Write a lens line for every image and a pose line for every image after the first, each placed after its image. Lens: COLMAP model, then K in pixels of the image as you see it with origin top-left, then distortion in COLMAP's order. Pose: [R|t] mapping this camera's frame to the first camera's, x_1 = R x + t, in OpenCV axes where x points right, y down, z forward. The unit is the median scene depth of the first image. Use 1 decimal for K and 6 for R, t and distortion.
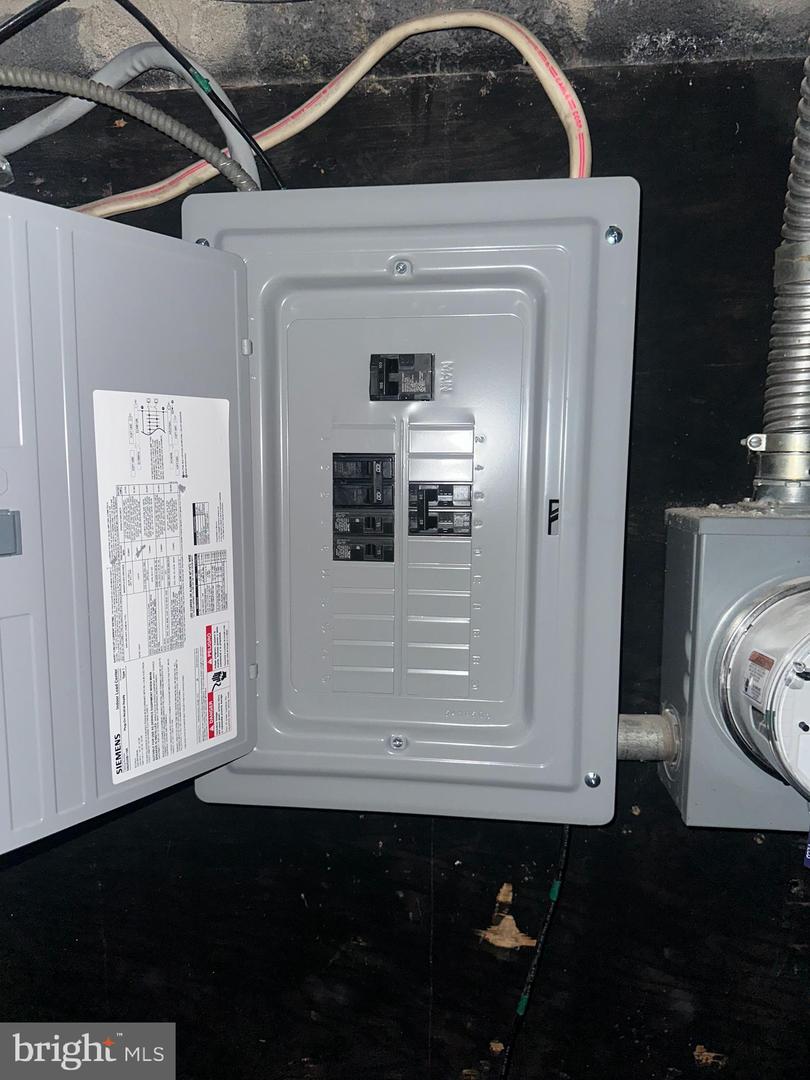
lens RADIAL K [[785.8, 0, 405.0], [0, 785.8, 540.0], [0, 0, 1]] dist [-0.091676, 0.039159]
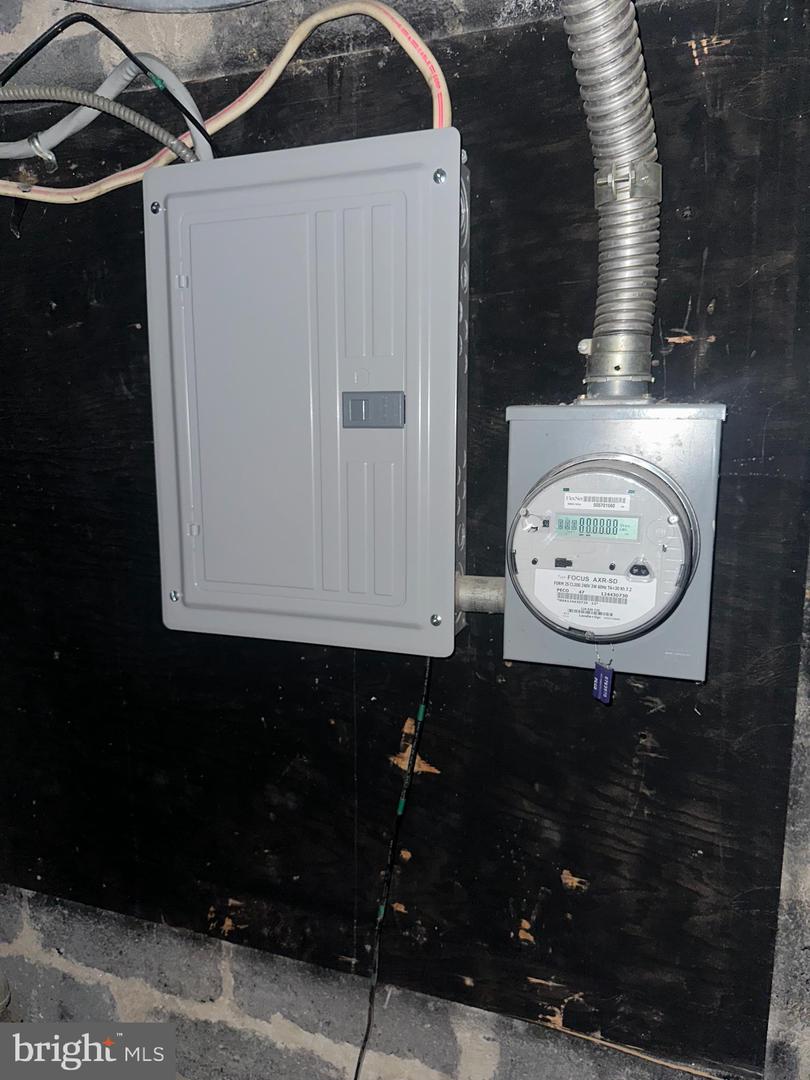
lens RADIAL K [[769.4, 0, 405.0], [0, 769.4, 540.0], [0, 0, 1]] dist [-0.047183, -0.026174]
pose [[0.975700, 0.030096, -0.217032, 0.409349], [-0.017905, 0.998161, 0.057921, 0.097333], [0.218376, -0.052627, 0.974445, -0.192965]]
